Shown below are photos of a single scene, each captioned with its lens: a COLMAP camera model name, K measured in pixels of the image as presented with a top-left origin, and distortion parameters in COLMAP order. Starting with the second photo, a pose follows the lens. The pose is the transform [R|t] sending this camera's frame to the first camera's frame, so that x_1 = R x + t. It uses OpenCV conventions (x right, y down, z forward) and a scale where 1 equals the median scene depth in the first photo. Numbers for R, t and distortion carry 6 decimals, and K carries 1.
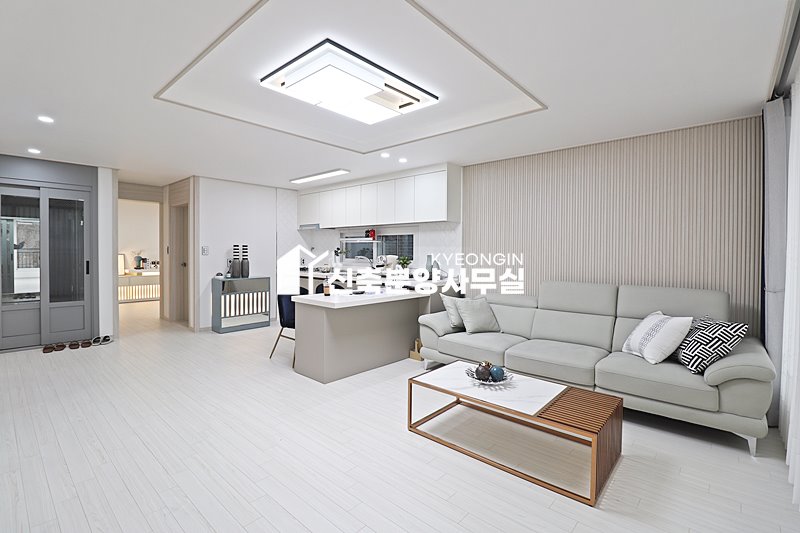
lens RADIAL K [[369.0, 0, 397.5], [0, 369.0, 263.3], [0, 0, 1]] dist [-0.002478, -0.011562]
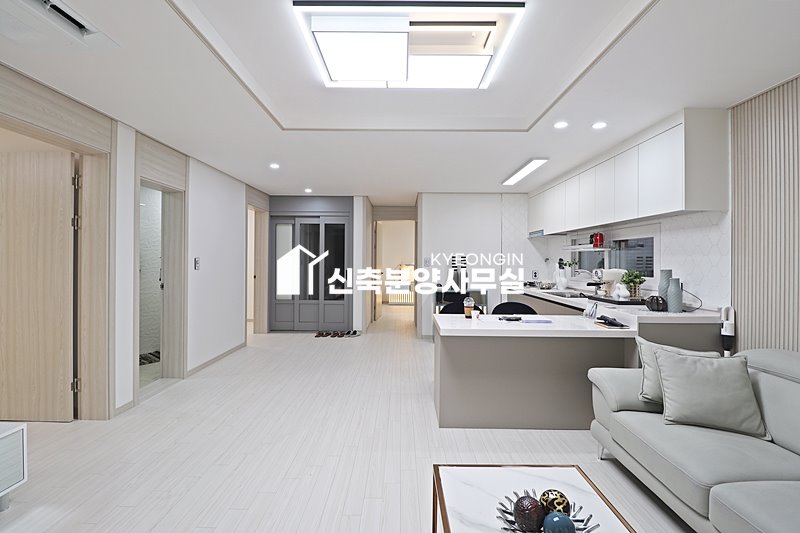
lens RADIAL K [[369.0, 0, 406.3], [0, 369.0, 264.7], [0, 0, 1]] dist [-0.002478, -0.011562]
pose [[0.671008, 0.005117, -0.741433, 0.256006], [-0.025402, 0.999548, -0.016091, -0.009794], [0.741015, 0.029631, 0.670834, 0.290328]]
